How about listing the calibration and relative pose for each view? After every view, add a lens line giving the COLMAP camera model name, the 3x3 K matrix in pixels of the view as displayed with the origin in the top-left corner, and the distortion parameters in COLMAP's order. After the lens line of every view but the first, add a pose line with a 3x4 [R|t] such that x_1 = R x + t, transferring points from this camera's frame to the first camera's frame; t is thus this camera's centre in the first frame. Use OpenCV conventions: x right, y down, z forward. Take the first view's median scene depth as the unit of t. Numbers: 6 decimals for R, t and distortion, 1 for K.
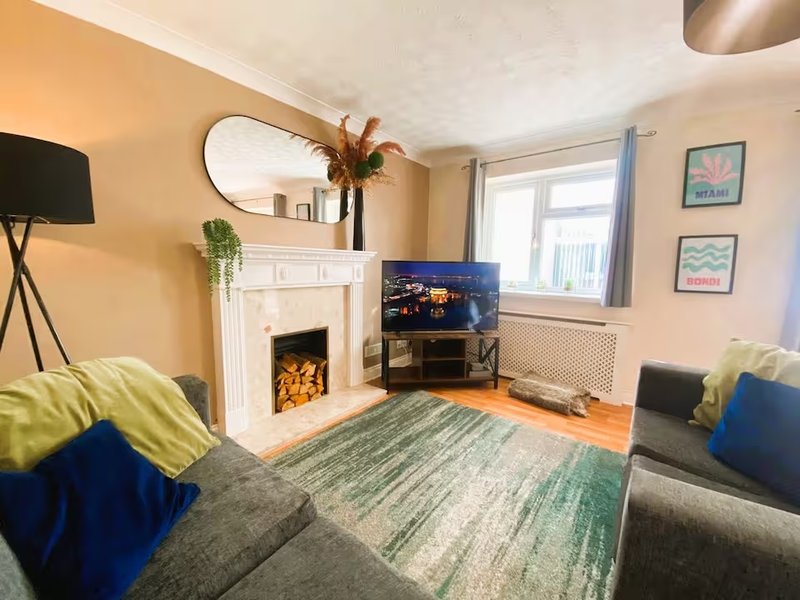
lens RADIAL K [[323.6, 0, 400.0], [0, 323.6, 300.0], [0, 0, 1]] dist [0.002013, -0.014473]
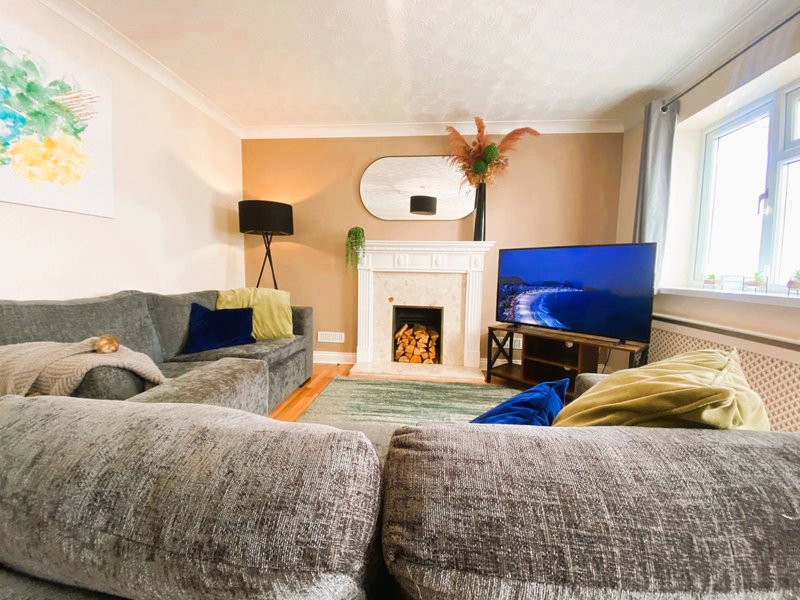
lens RADIAL K [[323.6, 0, 400.0], [0, 323.6, 300.0], [0, 0, 1]] dist [0.002013, -0.014473]
pose [[0.529364, 0.071384, -0.845387, 0.737530], [-0.103294, 0.994464, 0.019292, 0.053666], [0.842083, 0.077111, 0.533807, 0.239779]]
